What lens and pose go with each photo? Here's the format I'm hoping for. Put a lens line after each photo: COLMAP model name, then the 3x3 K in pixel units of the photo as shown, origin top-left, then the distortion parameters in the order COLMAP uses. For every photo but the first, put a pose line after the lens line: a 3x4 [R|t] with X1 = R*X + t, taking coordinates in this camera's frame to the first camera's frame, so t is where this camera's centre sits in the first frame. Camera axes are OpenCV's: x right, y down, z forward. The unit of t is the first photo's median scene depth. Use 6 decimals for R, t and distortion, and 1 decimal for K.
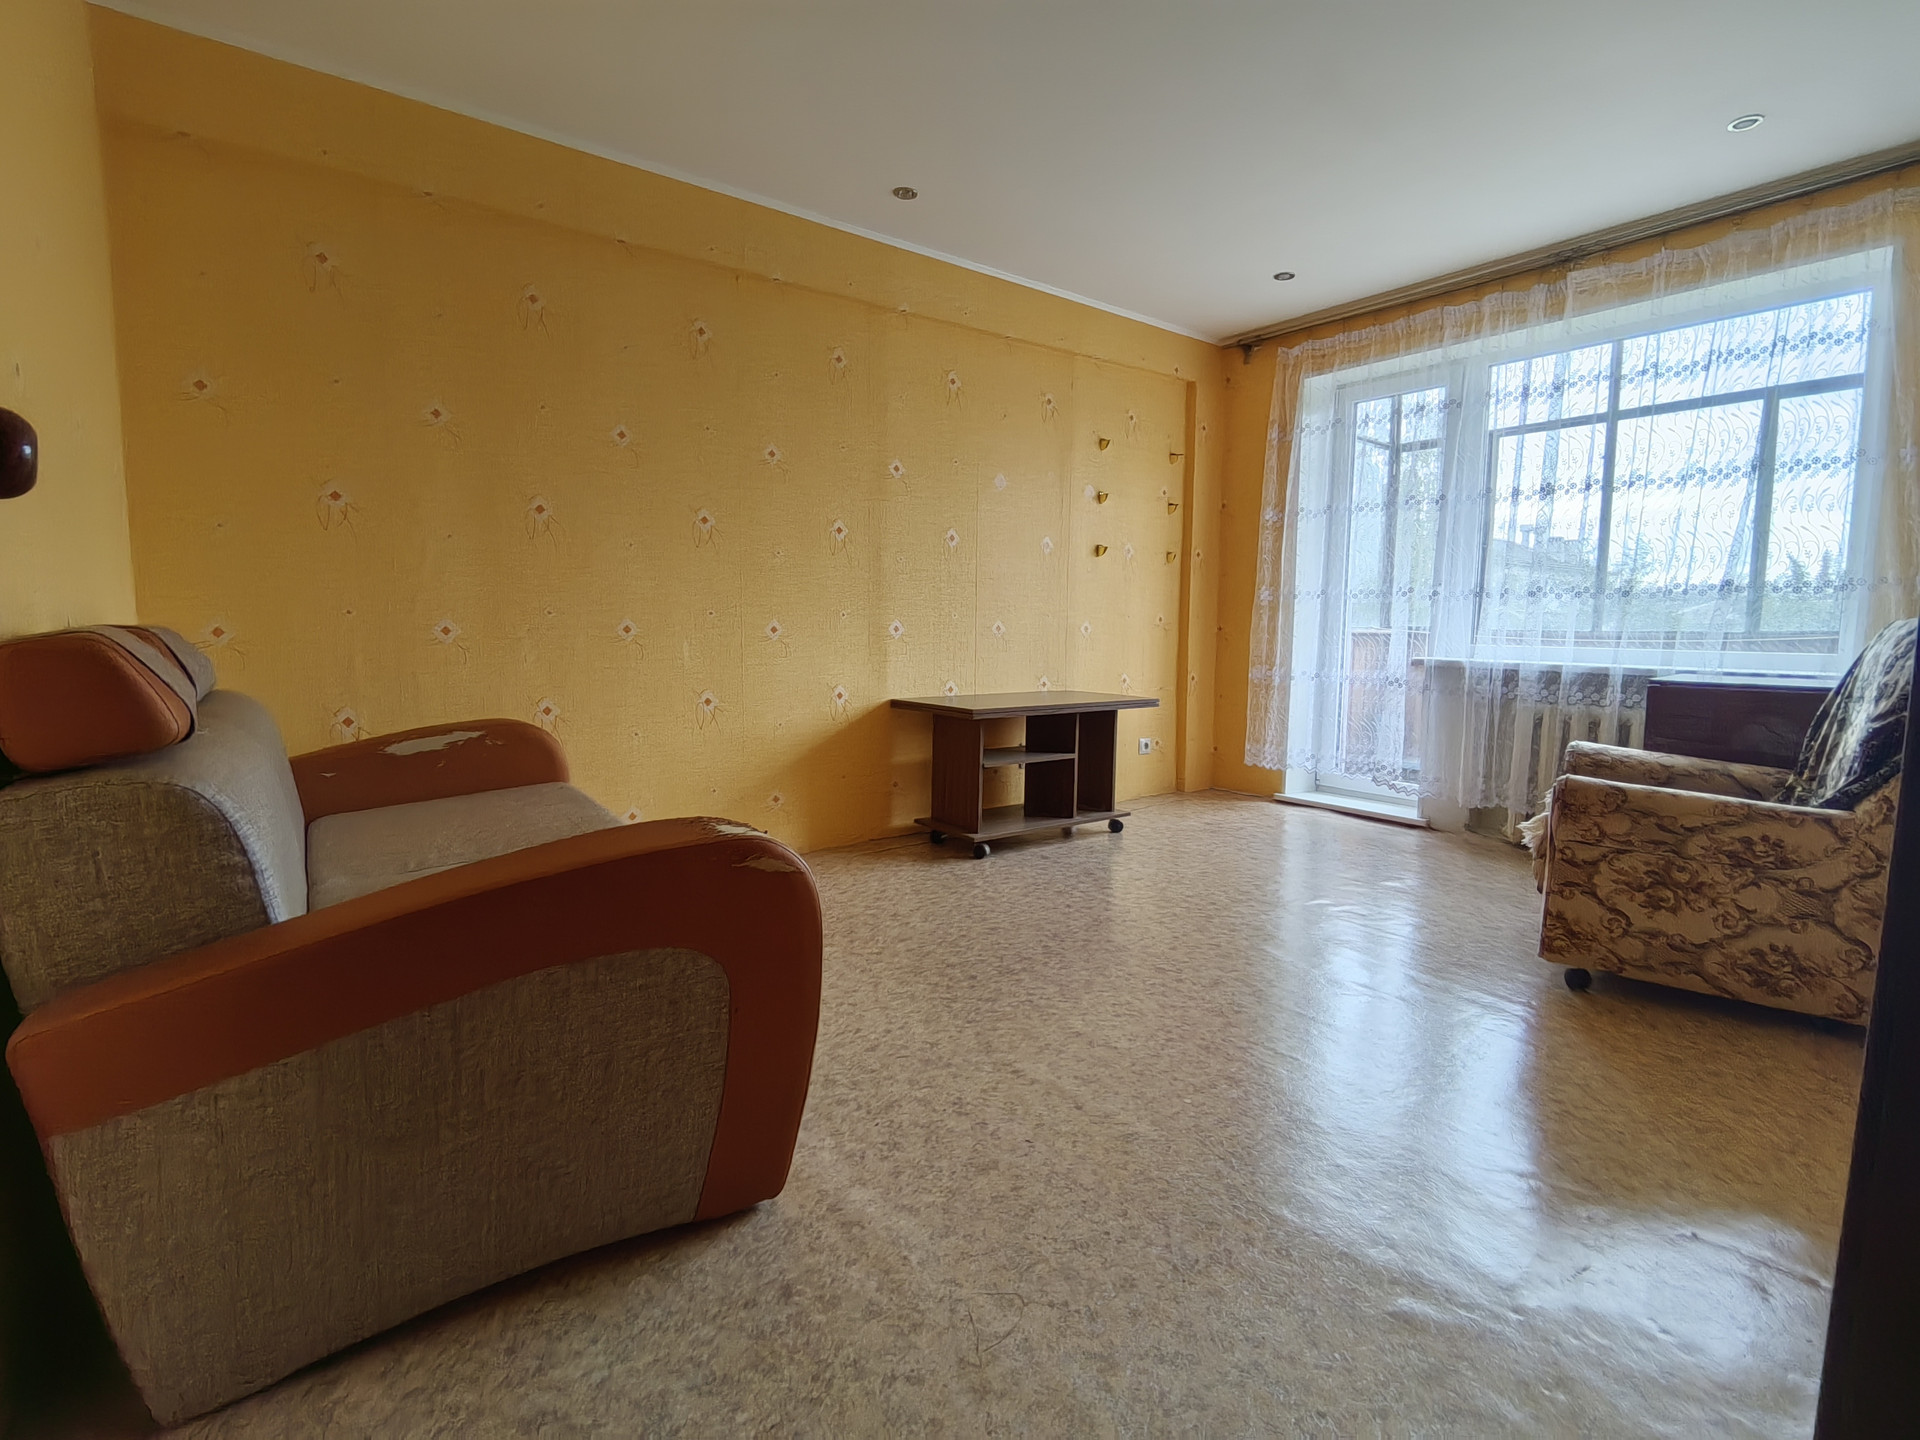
lens RADIAL K [[923.7, 0, 957.9], [0, 923.7, 716.8], [0, 0, 1]] dist [-0.001640, 0.000064]
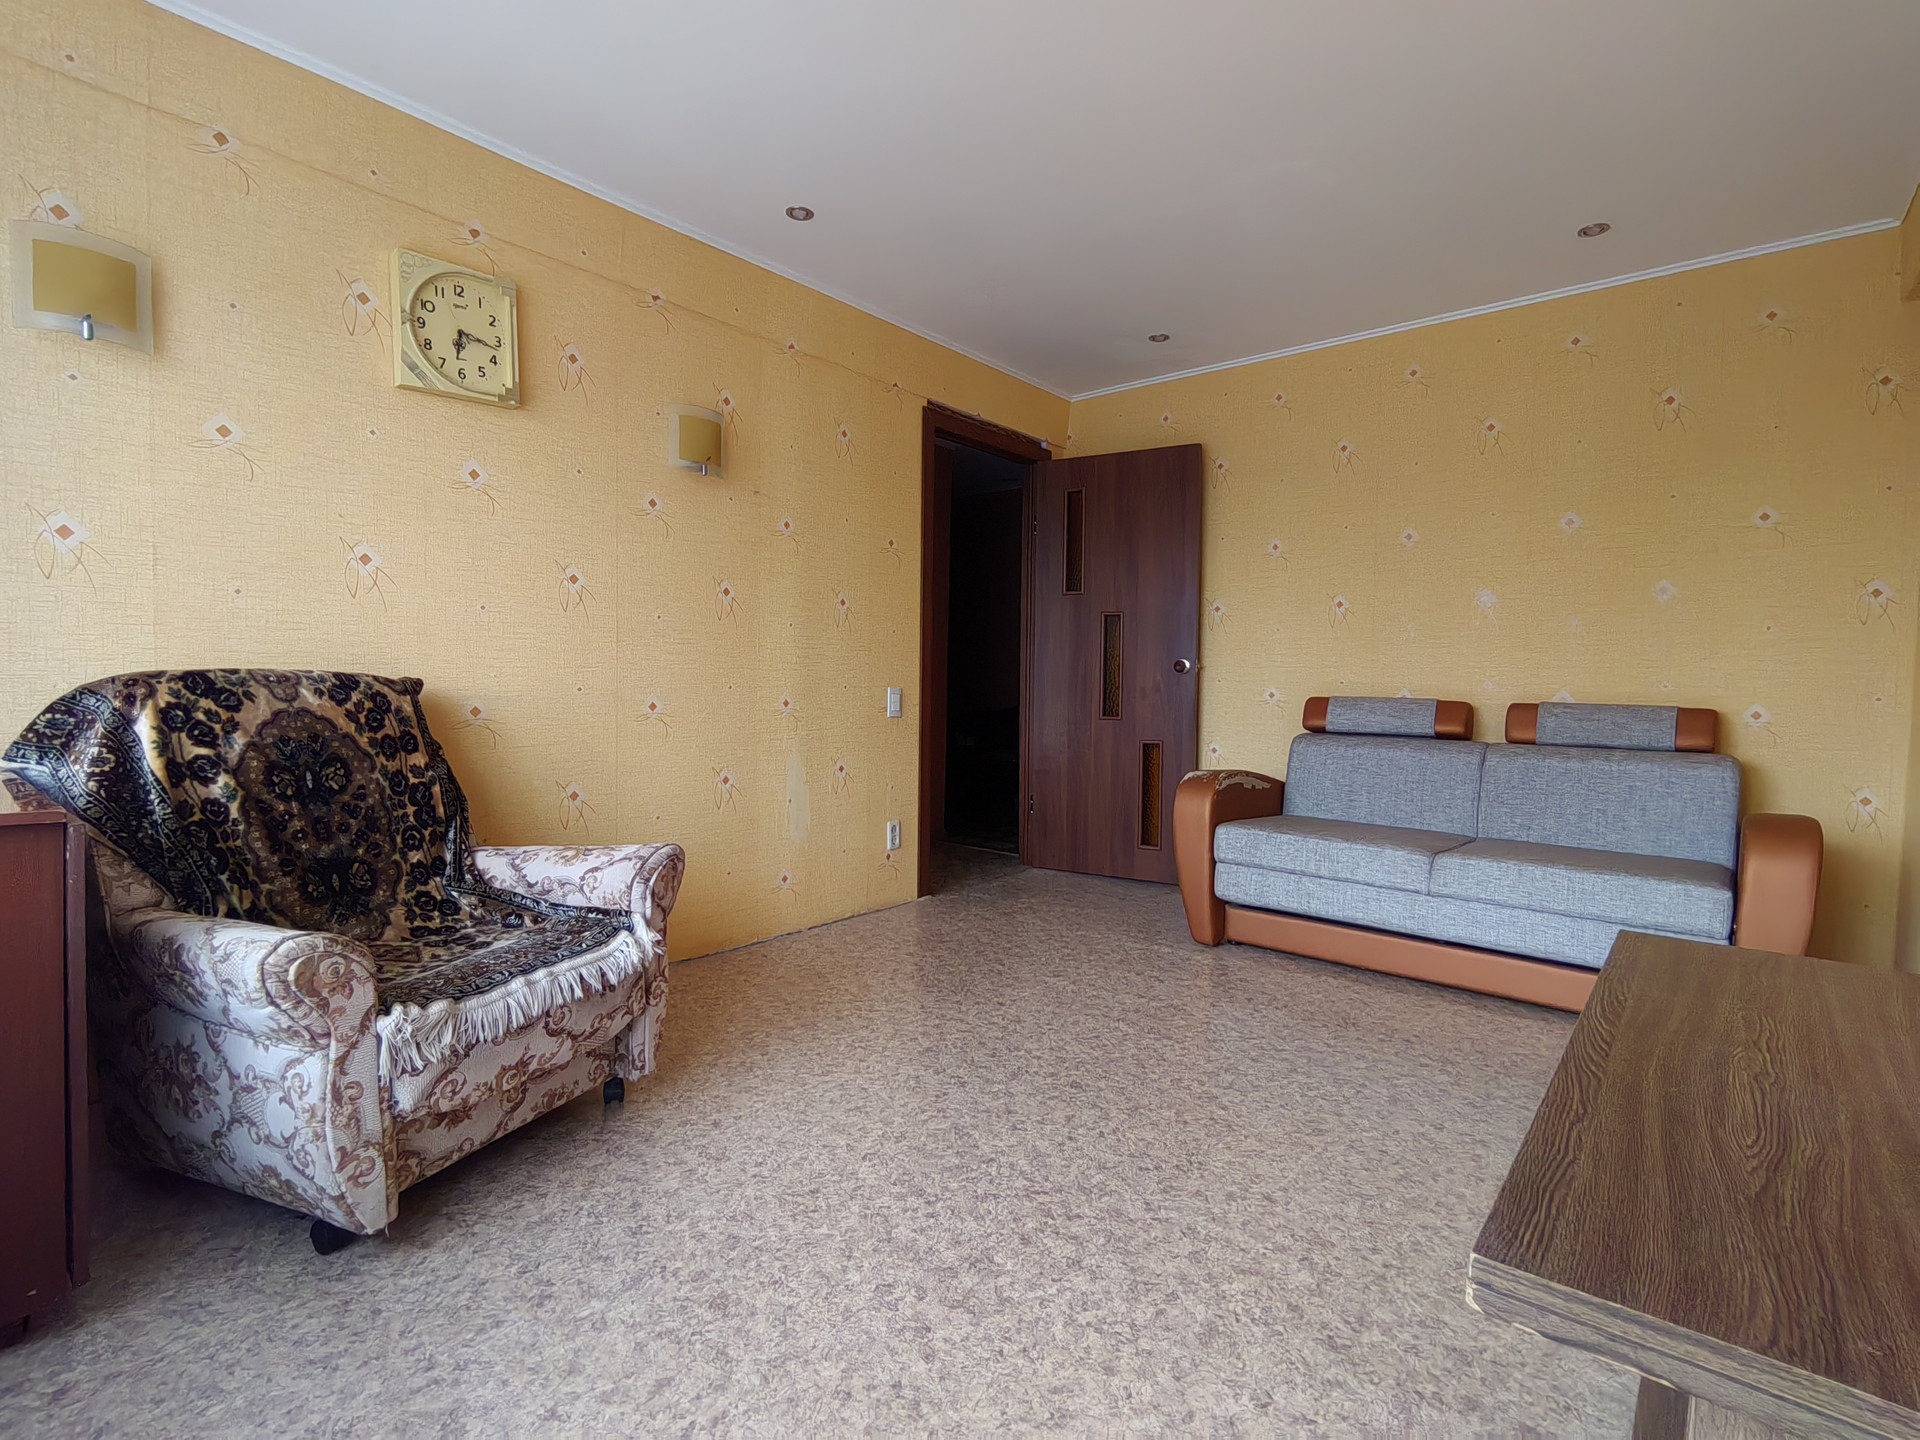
lens RADIAL K [[923.7, 0, 958.3], [0, 923.7, 718.6], [0, 0, 1]] dist [-0.001640, 0.000064]
pose [[-0.973649, -0.023081, -0.226880, 0.246594], [-0.055842, 0.988708, 0.139062, -0.190549], [0.221108, 0.148067, -0.963944, 1.765786]]
